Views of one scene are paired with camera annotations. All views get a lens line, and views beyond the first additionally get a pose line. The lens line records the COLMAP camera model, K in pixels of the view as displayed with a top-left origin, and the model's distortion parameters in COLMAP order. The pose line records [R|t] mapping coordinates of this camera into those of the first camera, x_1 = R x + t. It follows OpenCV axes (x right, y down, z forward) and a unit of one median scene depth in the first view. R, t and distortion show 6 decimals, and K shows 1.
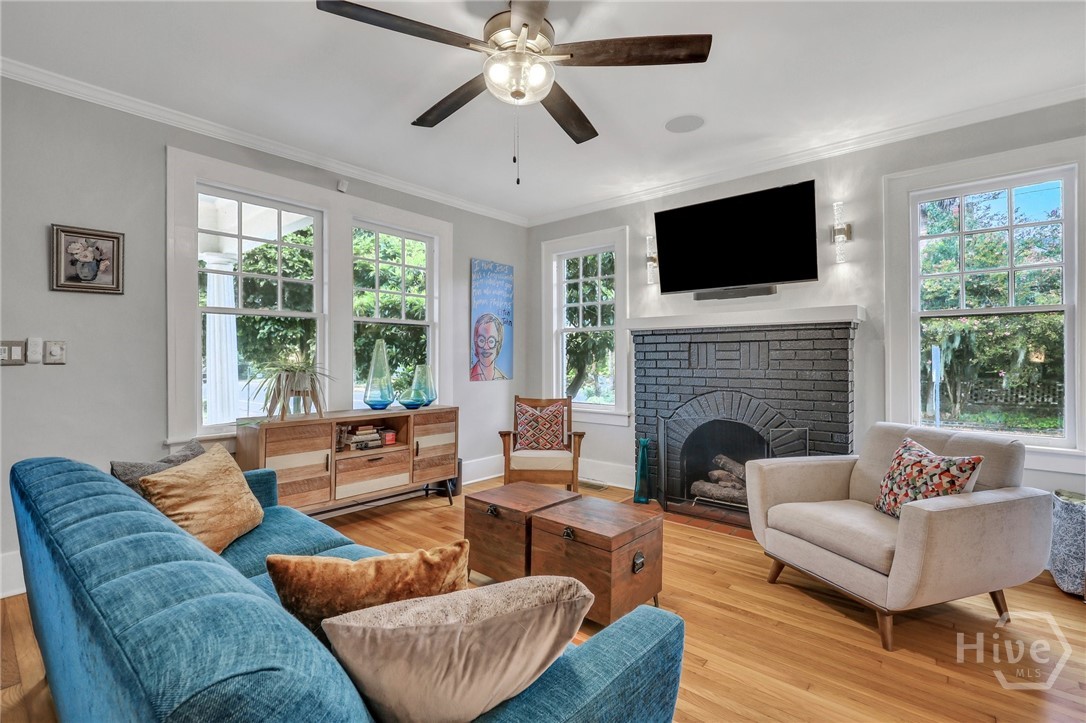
lens RADIAL K [[508.7, 0, 533.1], [0, 508.7, 355.7], [0, 0, 1]] dist [-0.007843, 0.000242]
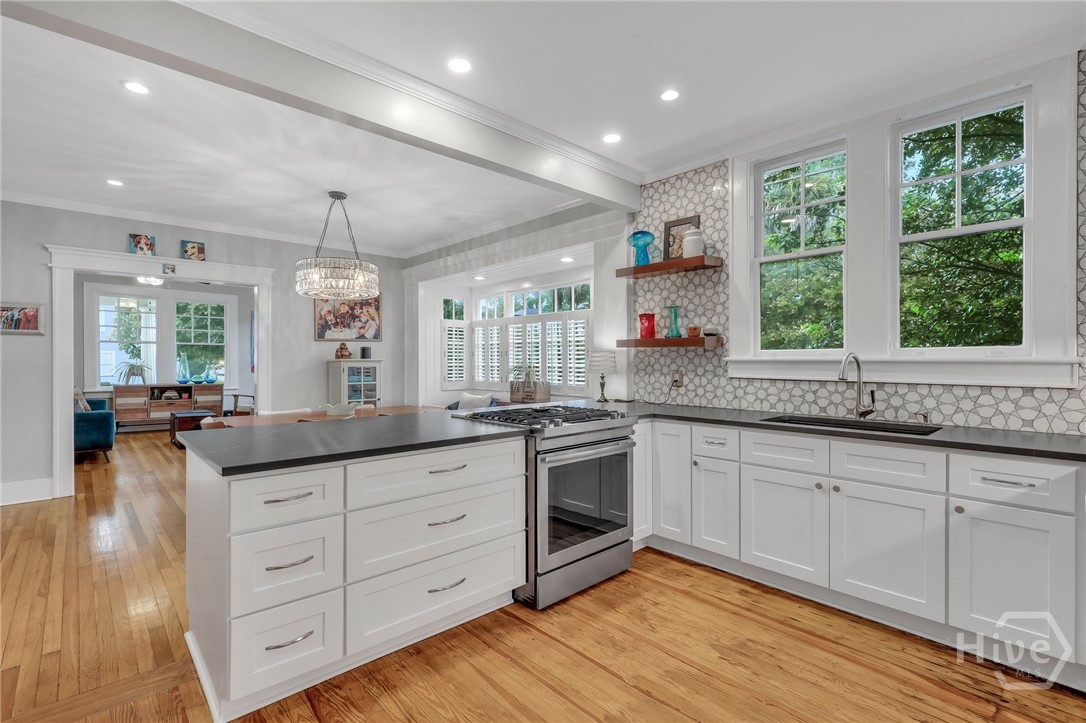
lens RADIAL K [[508.7, 0, 547.8], [0, 508.7, 361.5], [0, 0, 1]] dist [-0.007843, 0.000242]
pose [[0.995718, 0.006285, -0.092224, 1.143985], [-0.005574, 0.999953, 0.007957, -0.016180], [0.092270, -0.007409, 0.995706, -0.829567]]
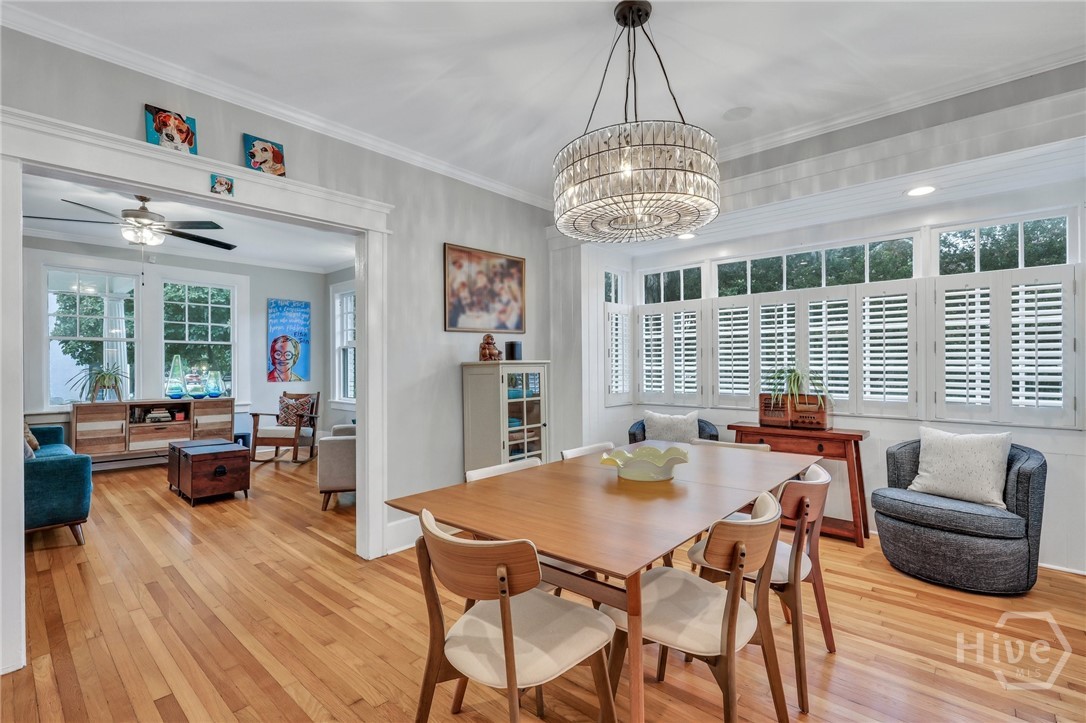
lens RADIAL K [[508.7, 0, 551.5], [0, 508.7, 361.3], [0, 0, 1]] dist [-0.007843, 0.000242]
pose [[0.999894, 0.000307, -0.014560, 0.669163], [-0.000306, 1.000000, 0.000085, -0.009586], [0.014560, -0.000080, 0.999894, -0.427086]]
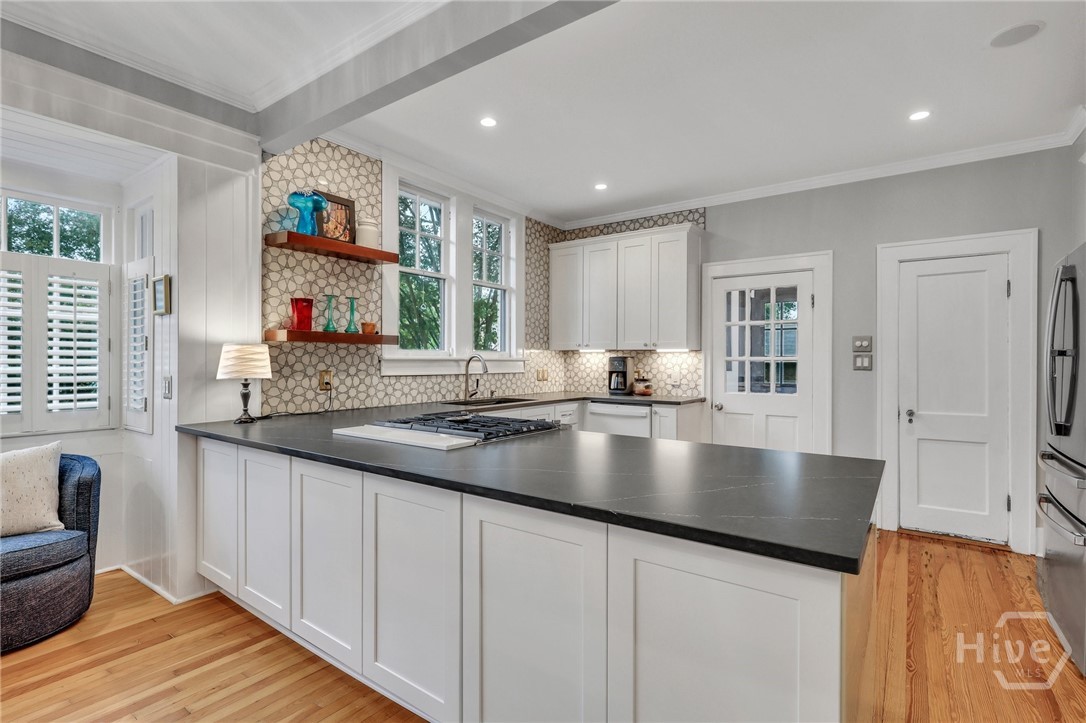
lens RADIAL K [[508.7, 0, 550.0], [0, 508.7, 361.6], [0, 0, 1]] dist [-0.007843, 0.000242]
pose [[-0.090257, 0.001976, 0.995917, 0.639919], [-0.003617, 0.999991, -0.002311, -0.009606], [-0.995912, -0.003810, -0.090249, -0.320817]]
